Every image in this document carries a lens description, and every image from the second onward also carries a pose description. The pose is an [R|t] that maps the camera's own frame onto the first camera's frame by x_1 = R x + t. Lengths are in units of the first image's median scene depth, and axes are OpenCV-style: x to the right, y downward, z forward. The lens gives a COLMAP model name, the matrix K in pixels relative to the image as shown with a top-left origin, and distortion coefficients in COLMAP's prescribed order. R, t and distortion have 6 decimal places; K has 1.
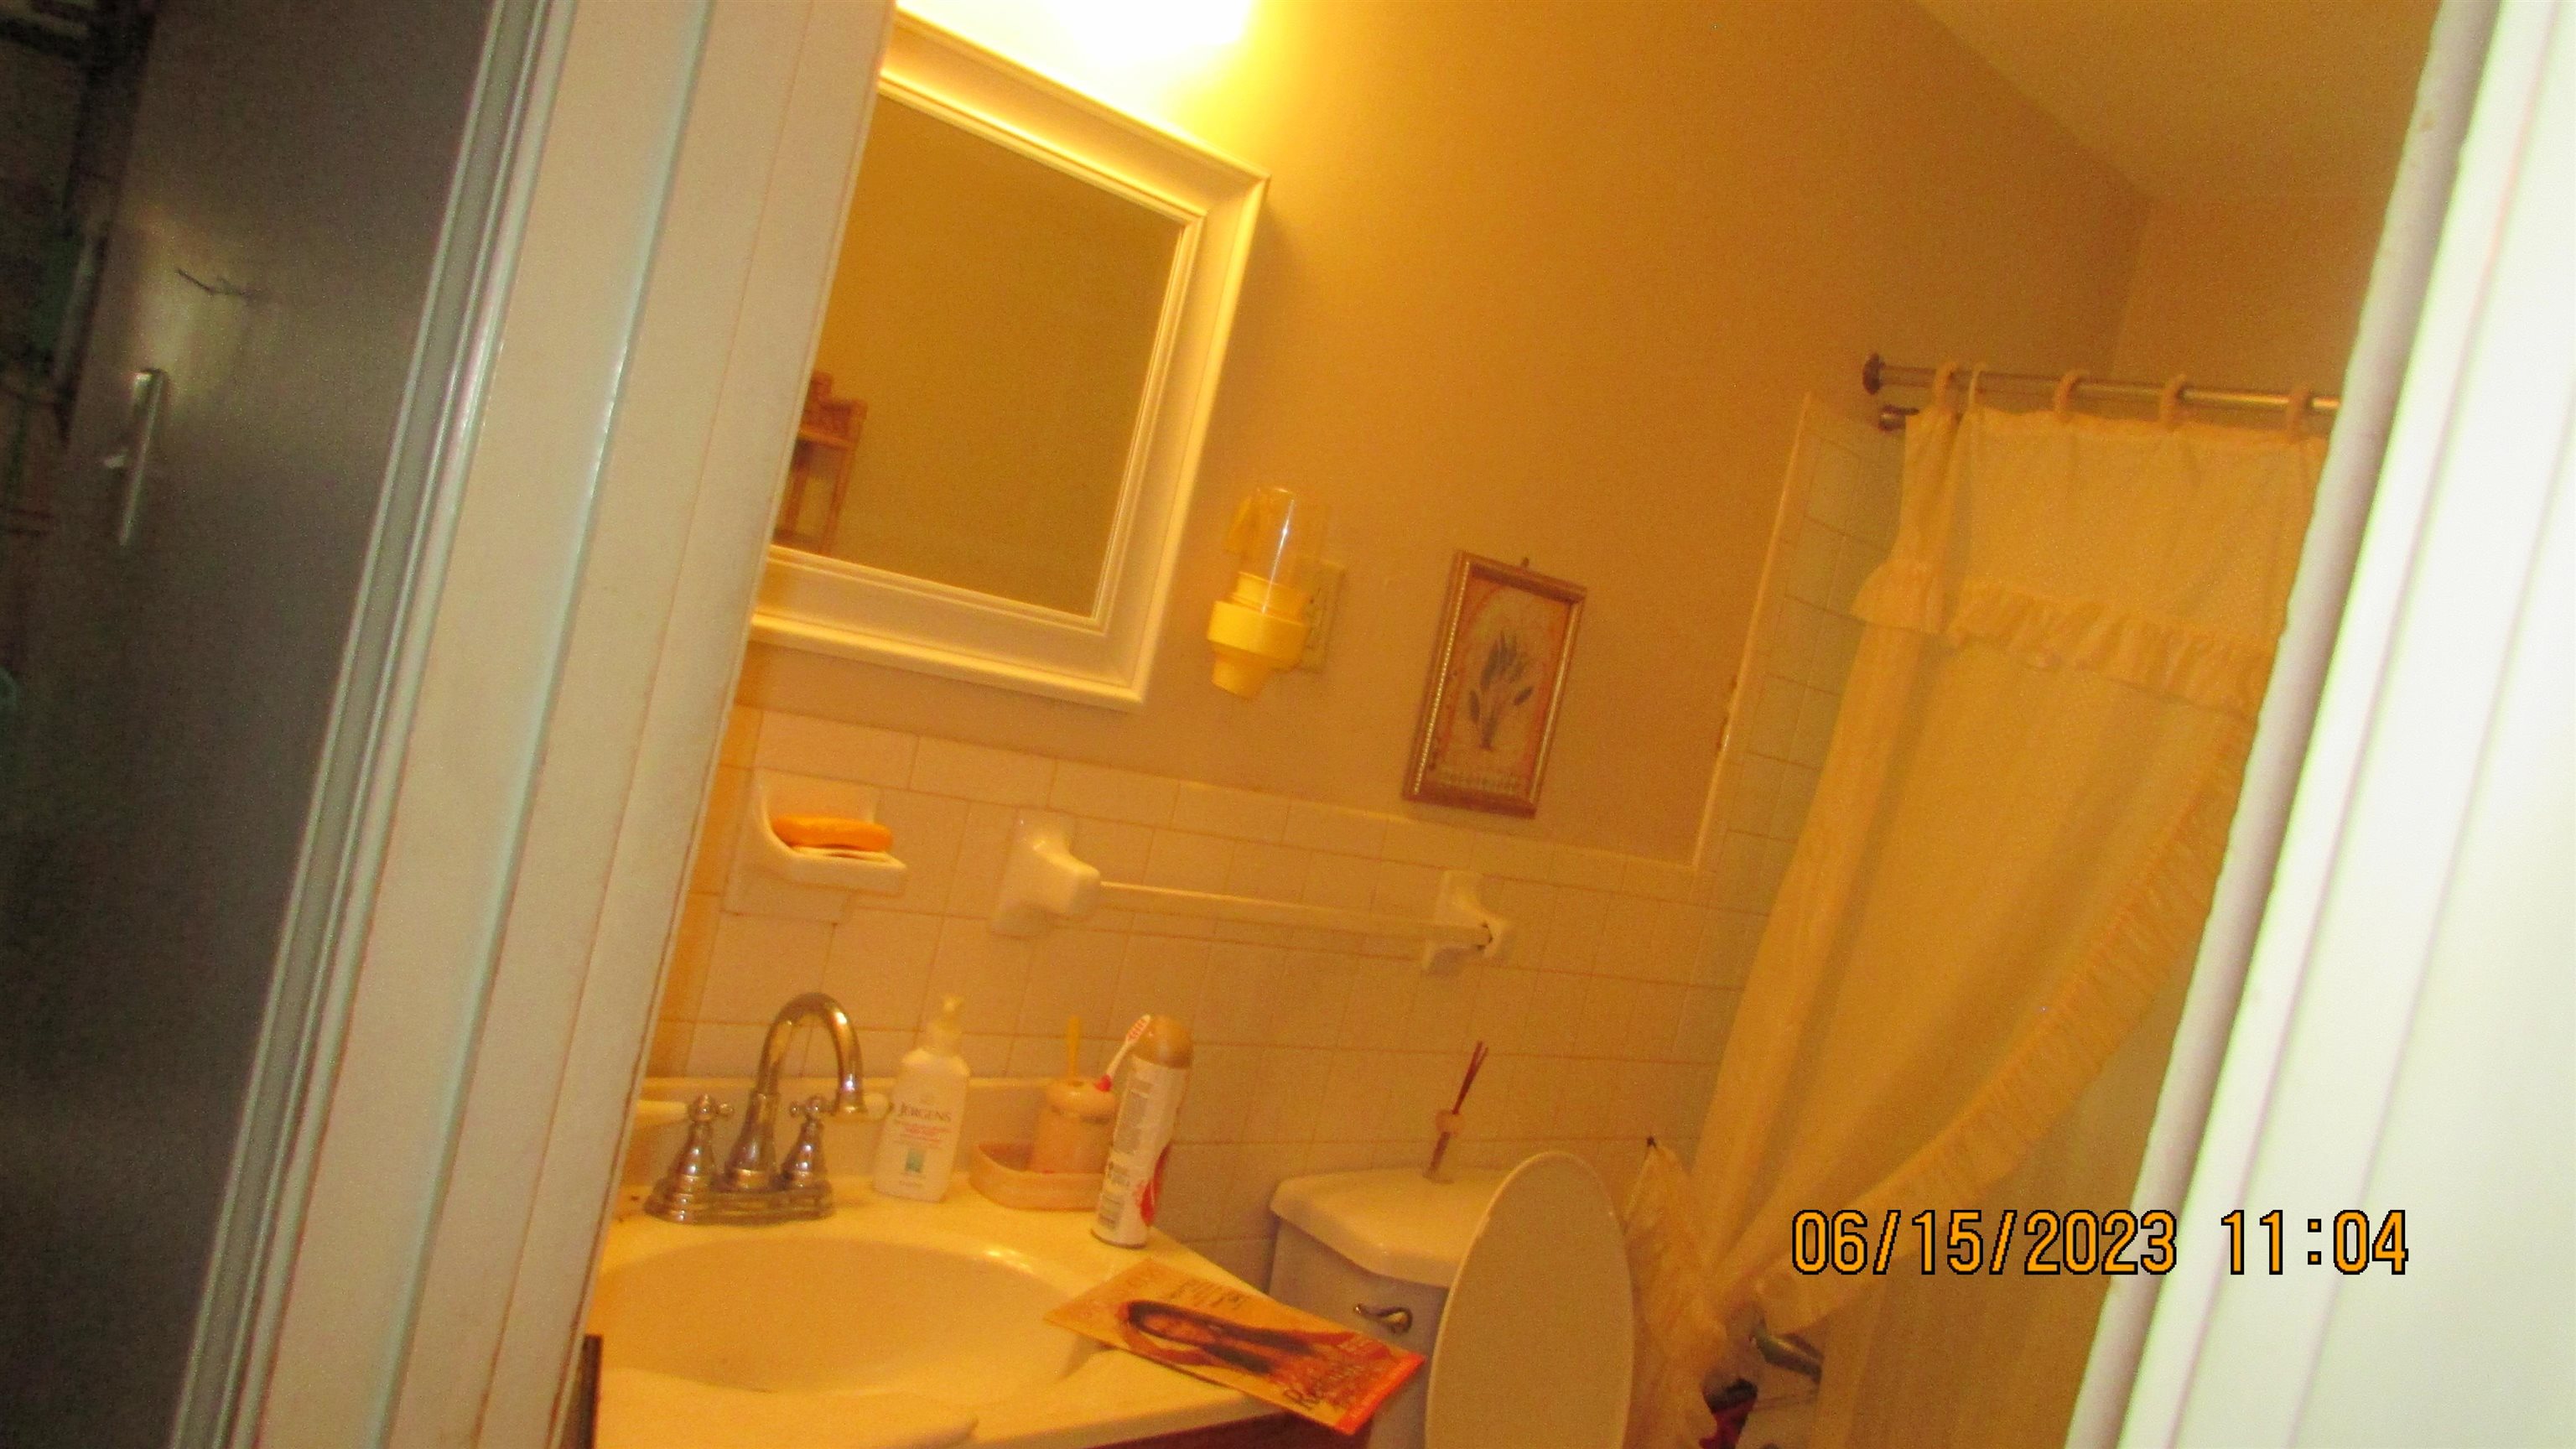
lens RADIAL K [[1828.0, 0, 1310.1], [0, 1828.0, 728.1], [0, 0, 1]] dist [-0.029898, -0.000128]
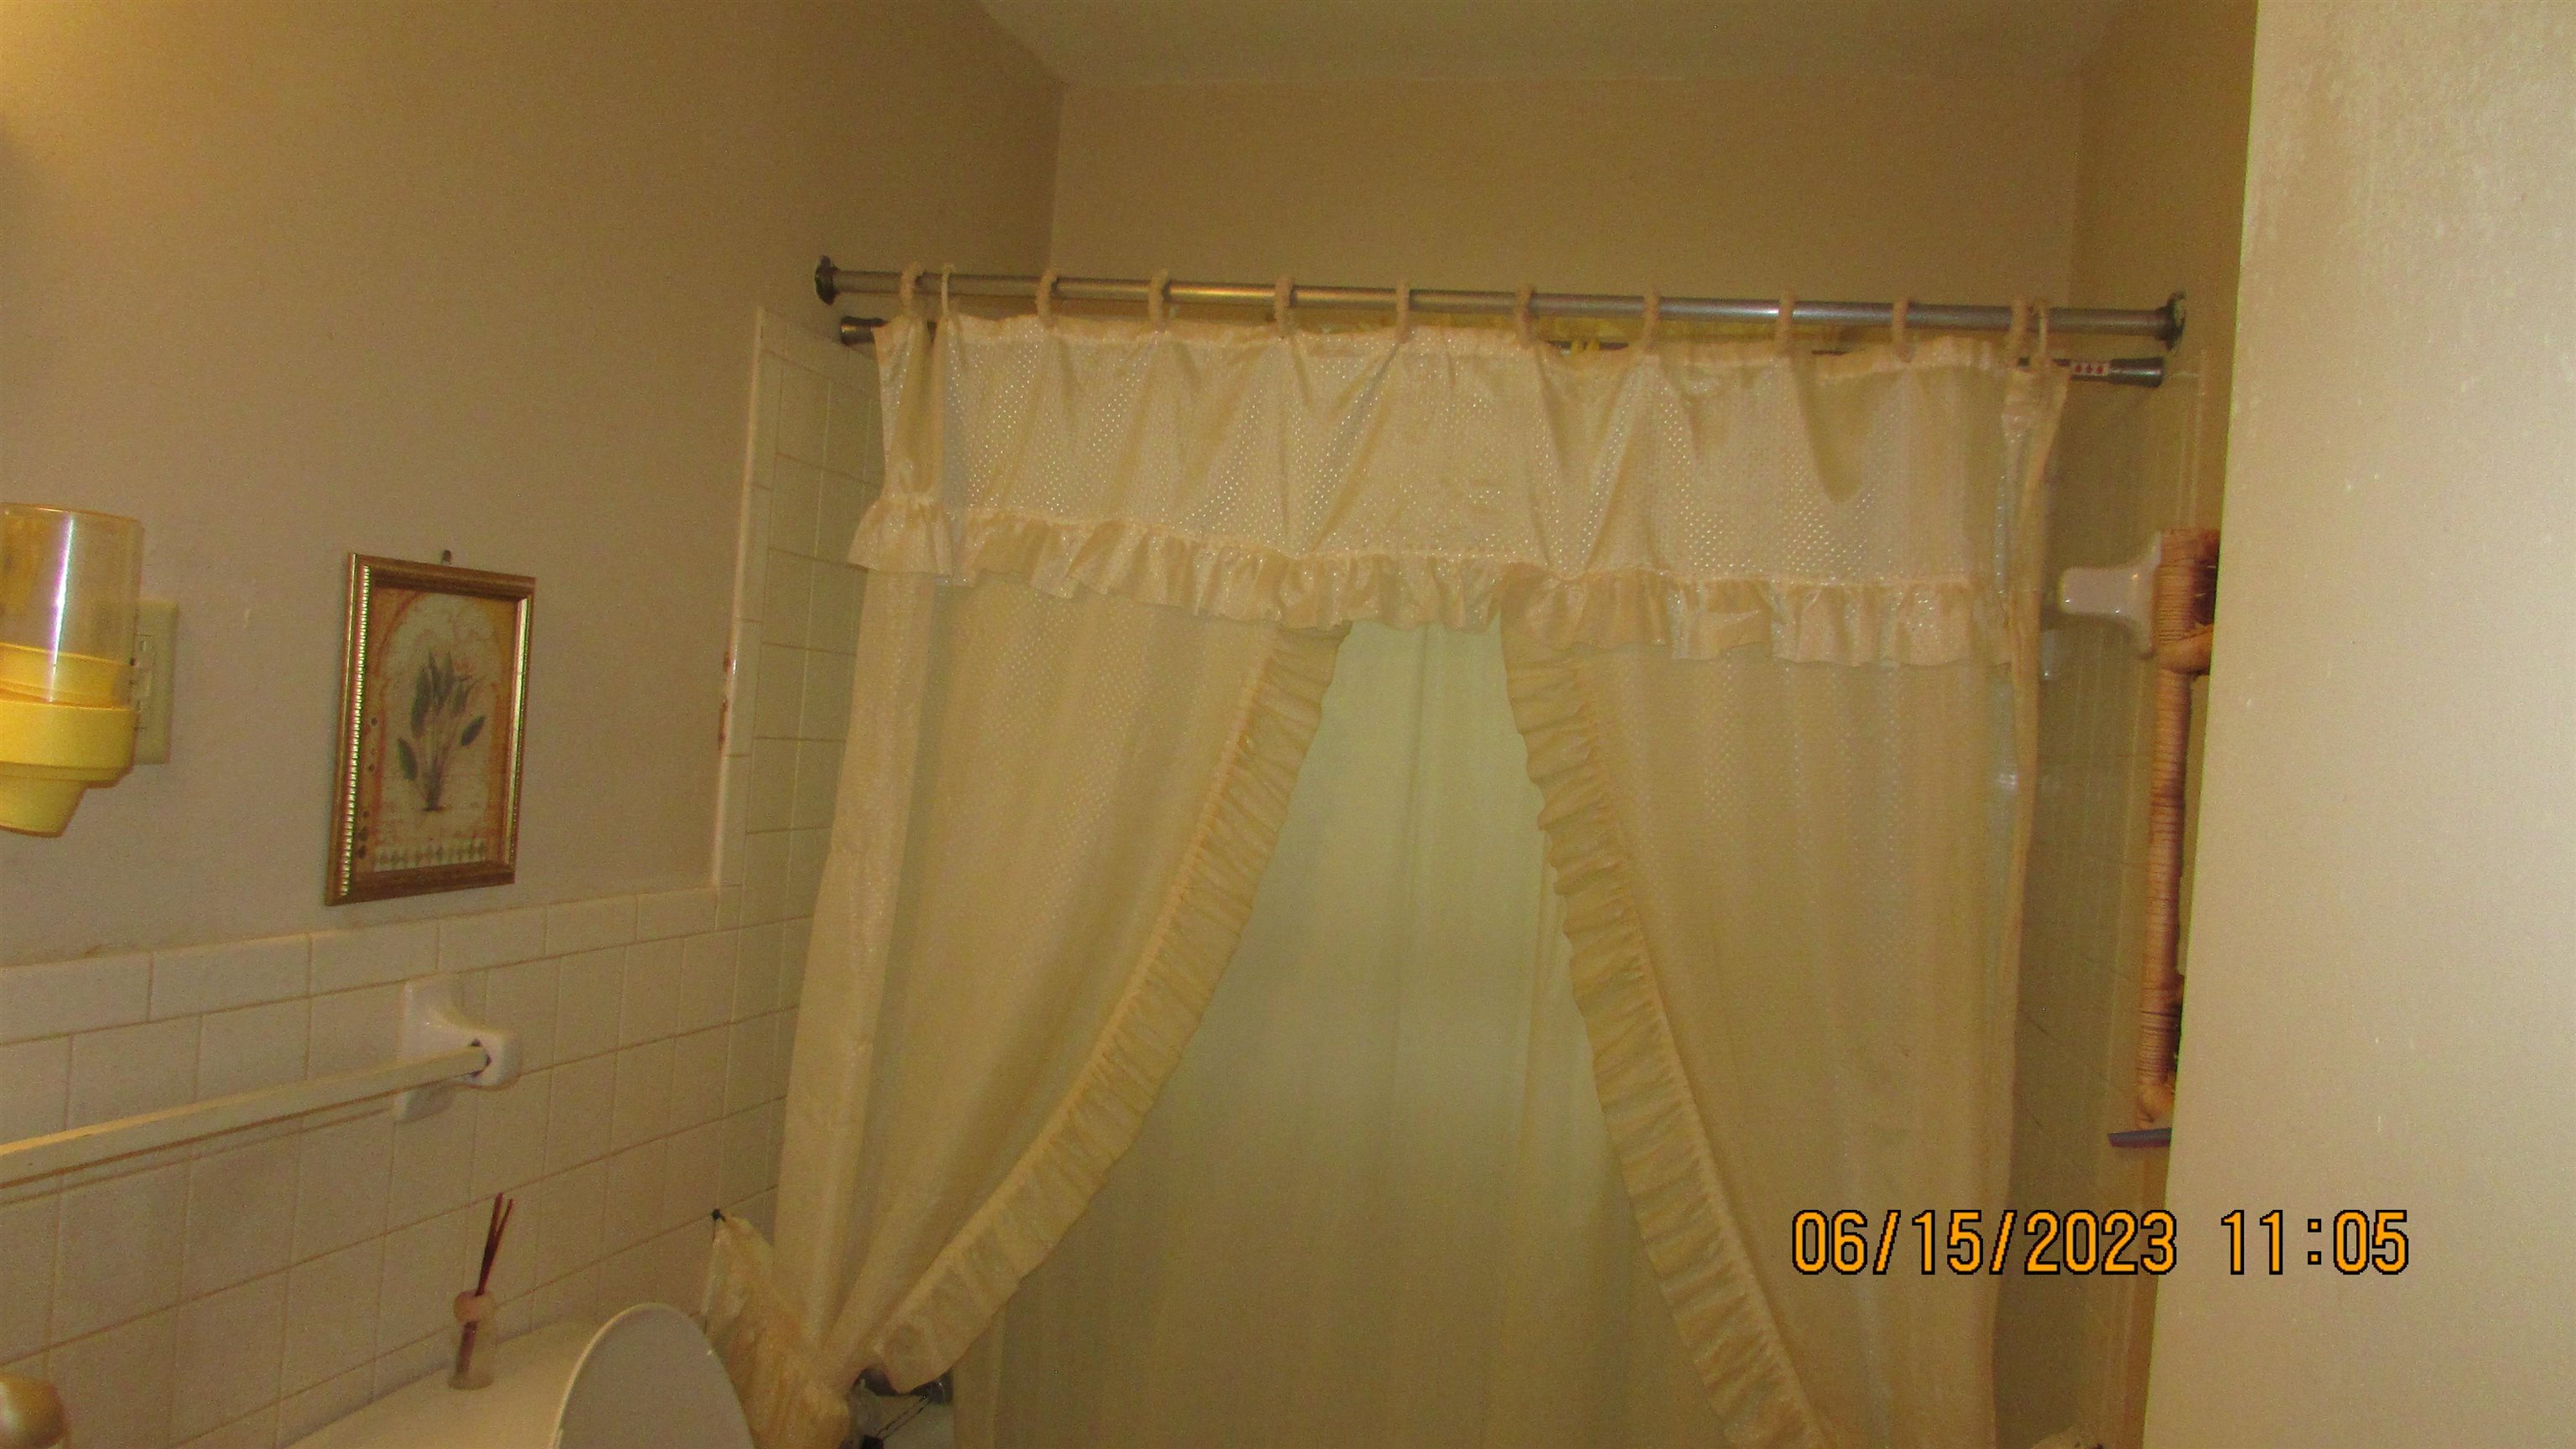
lens RADIAL K [[1828.0, 0, 1310.1], [0, 1828.0, 728.1], [0, 0, 1]] dist [-0.029898, -0.000128]
pose [[0.826870, -0.164602, 0.537765, -0.000745], [0.135669, 0.986351, 0.093303, -0.039133], [-0.545783, -0.004191, 0.837916, 0.169367]]
